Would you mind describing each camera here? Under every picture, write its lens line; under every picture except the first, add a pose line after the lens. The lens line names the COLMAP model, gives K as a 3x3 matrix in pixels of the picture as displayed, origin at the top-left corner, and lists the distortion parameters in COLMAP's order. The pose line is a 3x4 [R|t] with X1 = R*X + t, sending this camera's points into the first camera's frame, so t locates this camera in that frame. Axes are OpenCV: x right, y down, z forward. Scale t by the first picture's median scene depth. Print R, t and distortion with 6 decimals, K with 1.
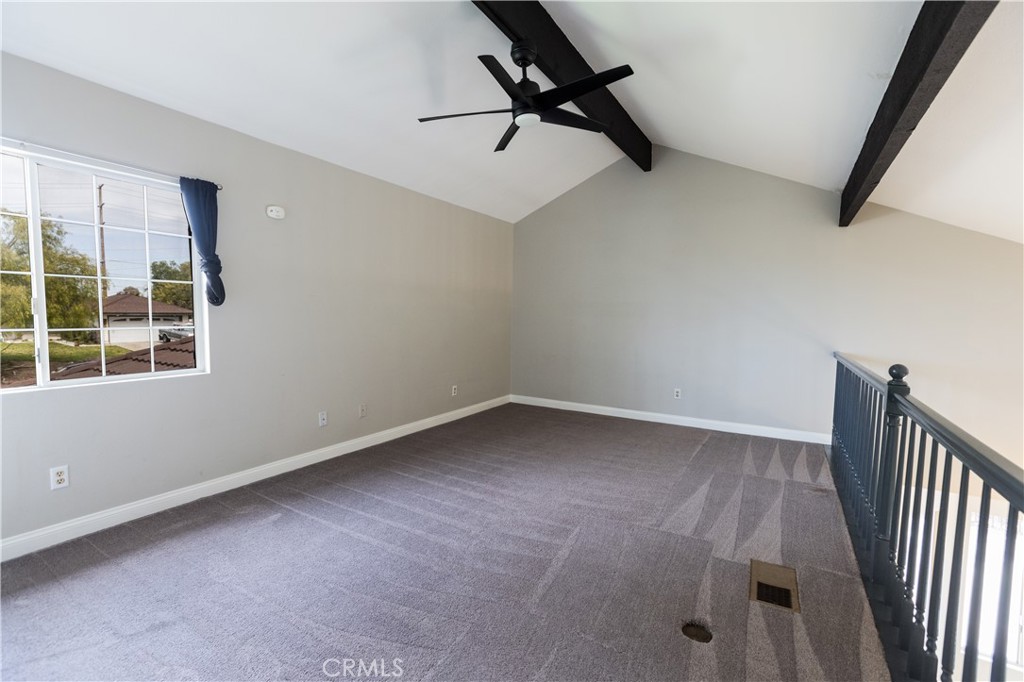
lens RADIAL K [[456.5, 0, 516.0], [0, 456.5, 344.7], [0, 0, 1]] dist [0.008544, -0.000907]
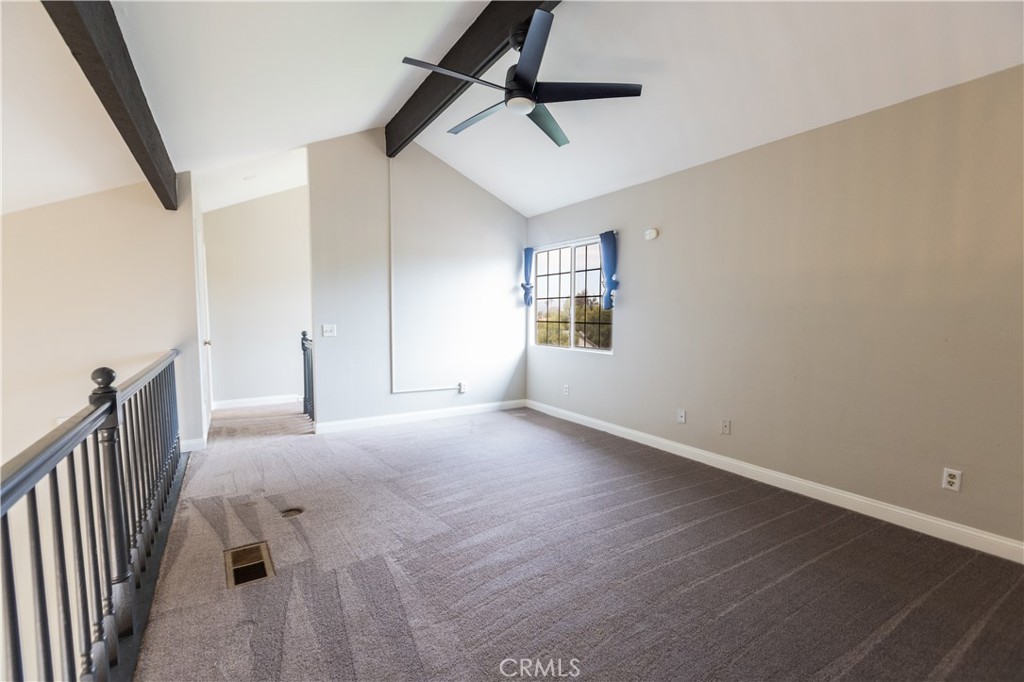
lens RADIAL K [[456.5, 0, 514.6], [0, 456.5, 347.5], [0, 0, 1]] dist [0.008544, -0.000907]
pose [[-0.450499, 0.054934, -0.891085, 0.606765], [-0.068869, 0.992993, 0.096034, -0.062049], [0.890117, 0.104631, -0.443559, 0.996007]]
